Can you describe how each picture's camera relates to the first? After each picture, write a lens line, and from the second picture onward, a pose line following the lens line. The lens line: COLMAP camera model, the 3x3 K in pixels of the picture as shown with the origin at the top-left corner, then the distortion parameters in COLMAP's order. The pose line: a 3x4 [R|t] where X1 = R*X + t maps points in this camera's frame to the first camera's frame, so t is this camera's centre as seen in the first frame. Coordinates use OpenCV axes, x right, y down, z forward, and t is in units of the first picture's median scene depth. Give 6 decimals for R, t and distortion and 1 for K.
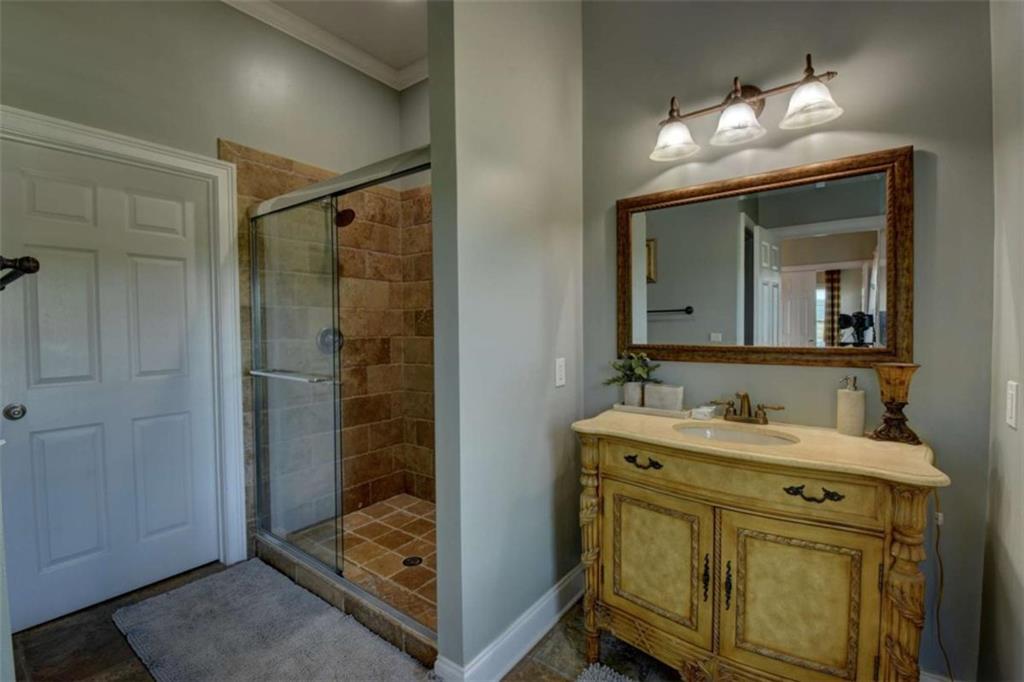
lens RADIAL K [[449.4, 0, 512.0], [0, 449.4, 341.0], [0, 0, 1]] dist [0.014779, -0.021069]
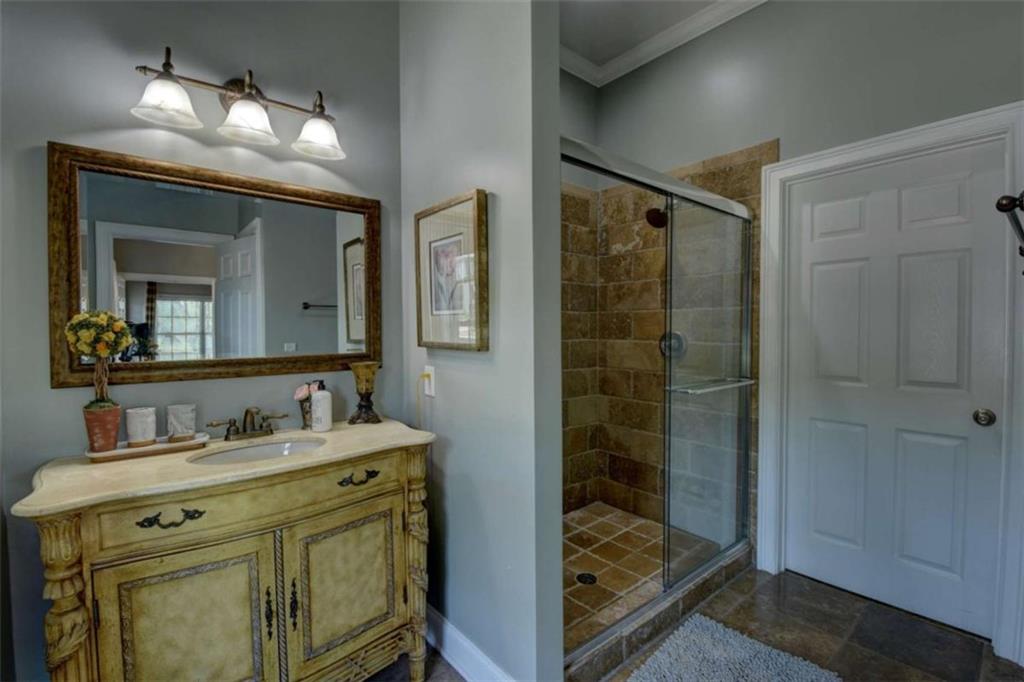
lens RADIAL K [[464.0, 0, 512.0], [0, 464.0, 341.0], [0, 0, 1]] dist [0.015410, 0.000122]
pose [[0.222132, -0.019424, 0.974823, -0.327153], [0.041839, 0.999071, 0.010373, -0.009140], [-0.974119, 0.038481, 0.222738, 0.262630]]
